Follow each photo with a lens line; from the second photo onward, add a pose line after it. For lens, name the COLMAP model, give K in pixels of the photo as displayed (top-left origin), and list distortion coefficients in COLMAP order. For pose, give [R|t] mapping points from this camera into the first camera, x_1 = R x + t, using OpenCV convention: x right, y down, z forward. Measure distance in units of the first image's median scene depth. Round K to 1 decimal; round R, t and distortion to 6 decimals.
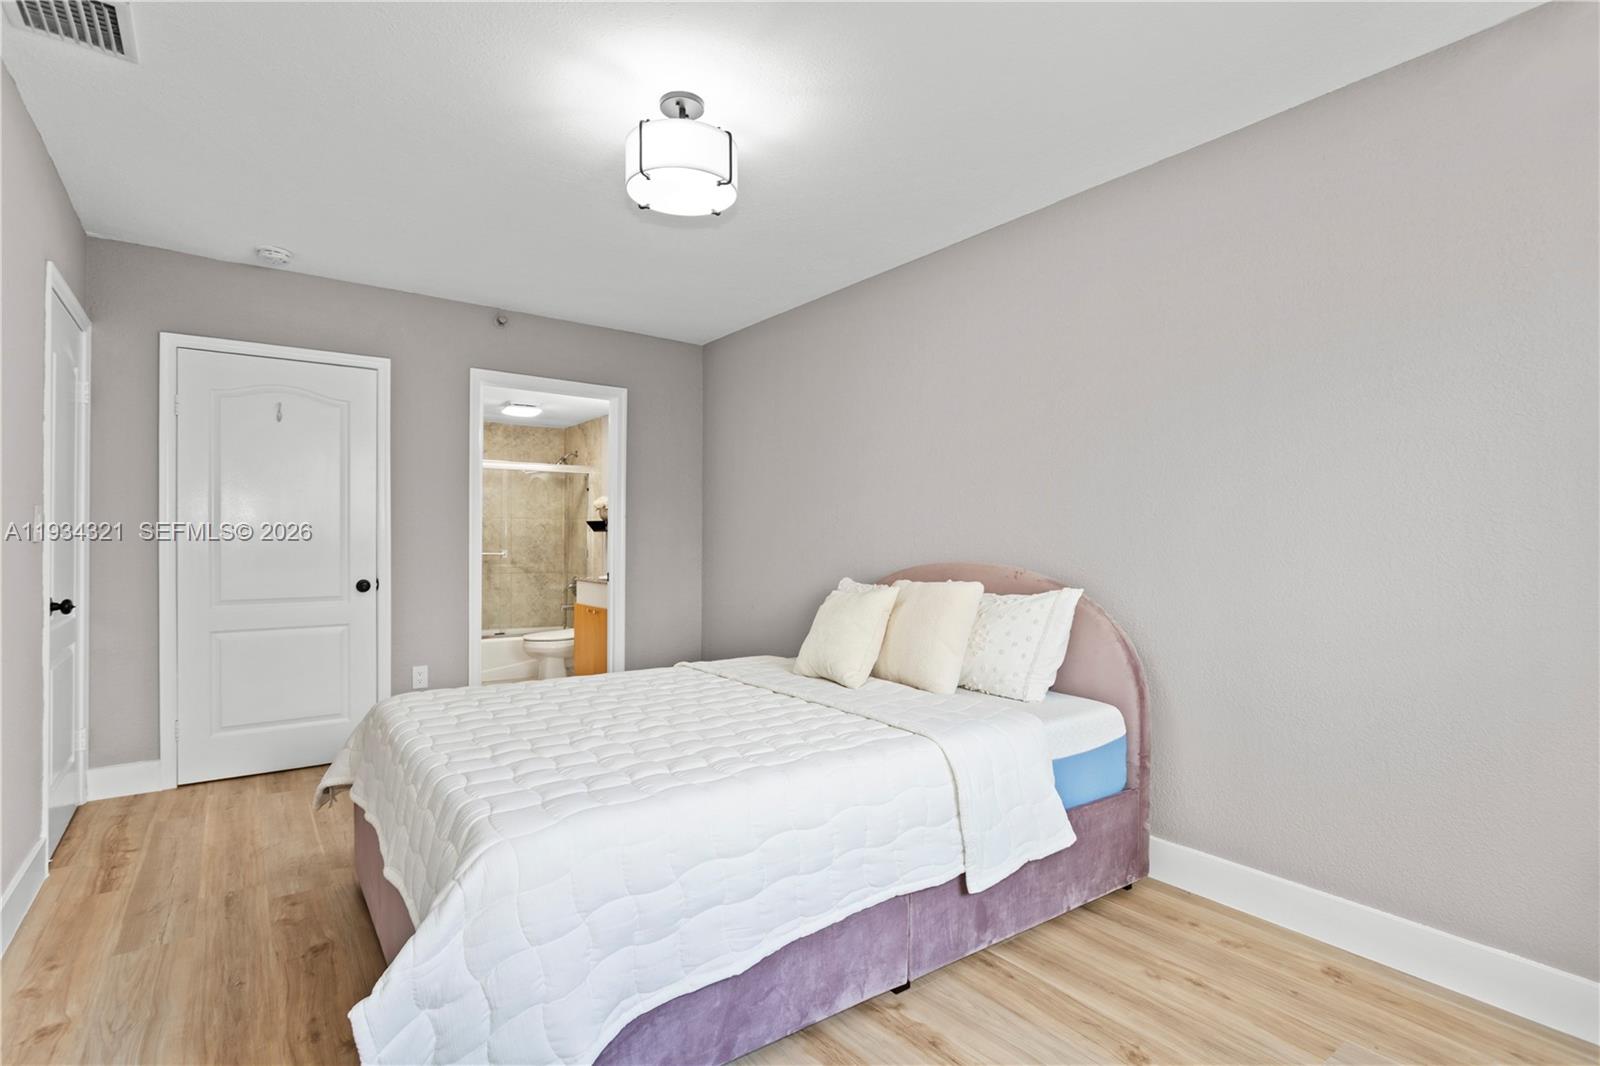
lens RADIAL K [[775.9, 0, 797.6], [0, 775.9, 535.8], [0, 0, 1]] dist [-0.000788, 0.000085]
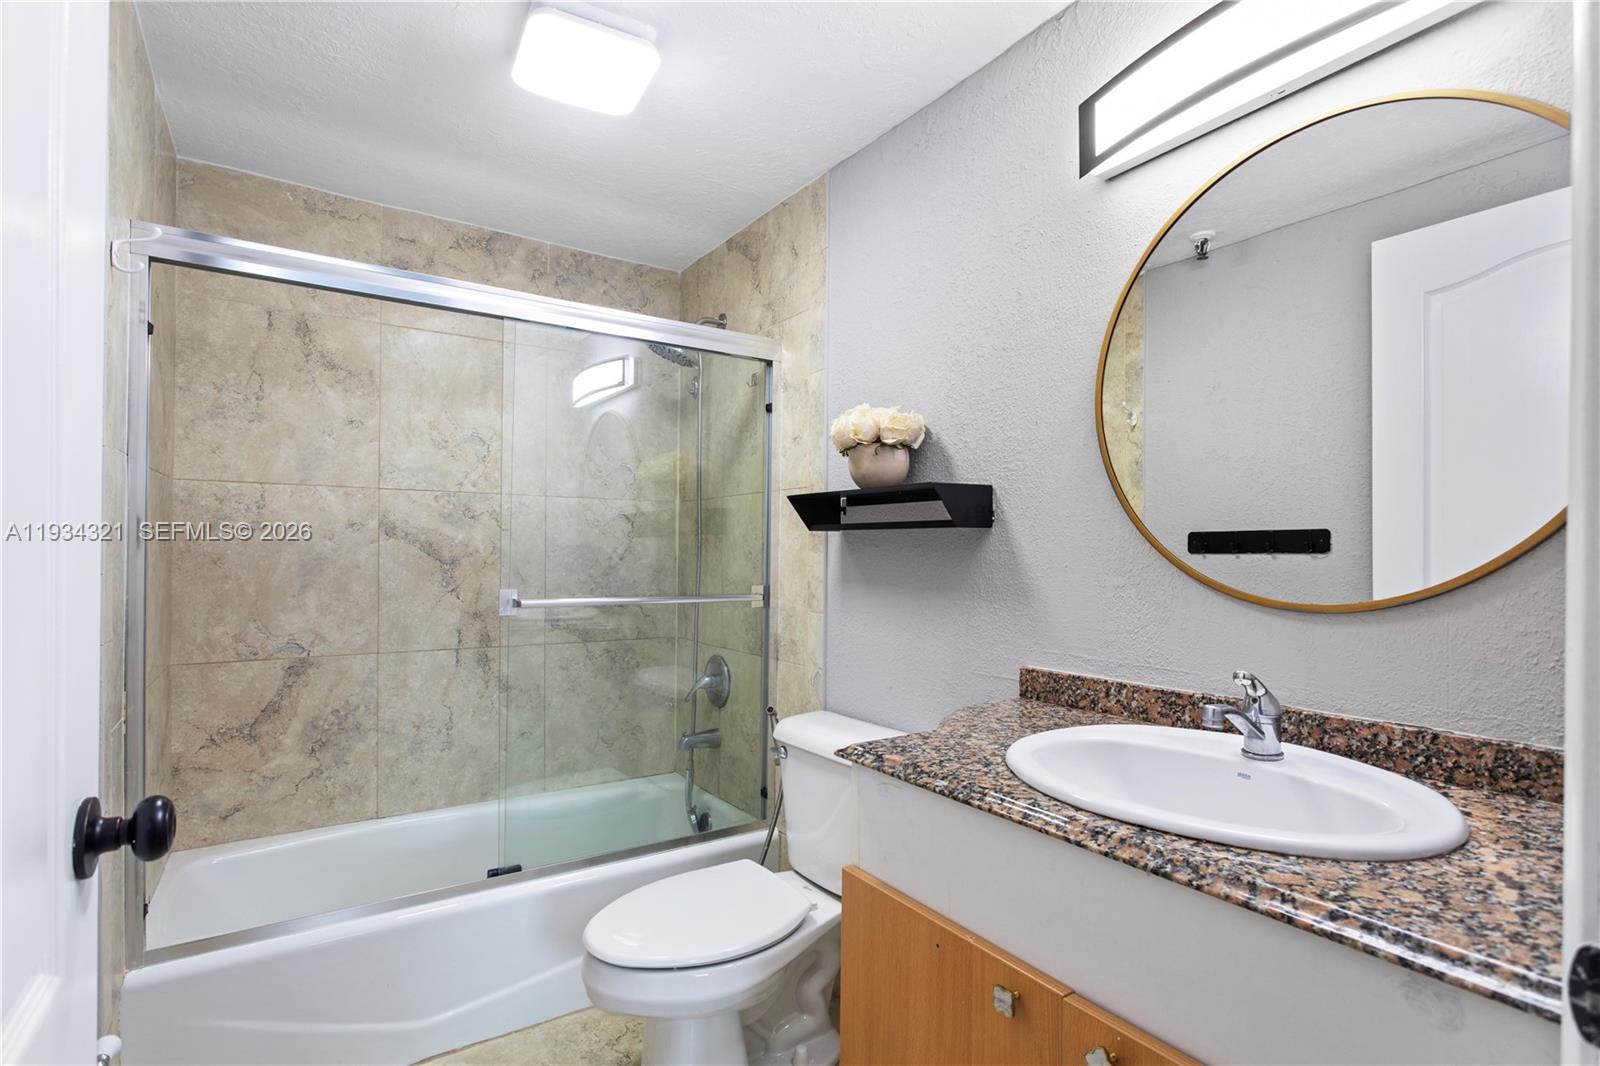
lens RADIAL K [[775.9, 0, 798.2], [0, 775.9, 547.0], [0, 0, 1]] dist [-0.000788, 0.000085]
pose [[0.999212, 0.006730, -0.039120, -0.231960], [-0.006719, 0.999977, 0.000413, 0.001181], [0.039122, -0.000150, 0.999234, 0.628335]]
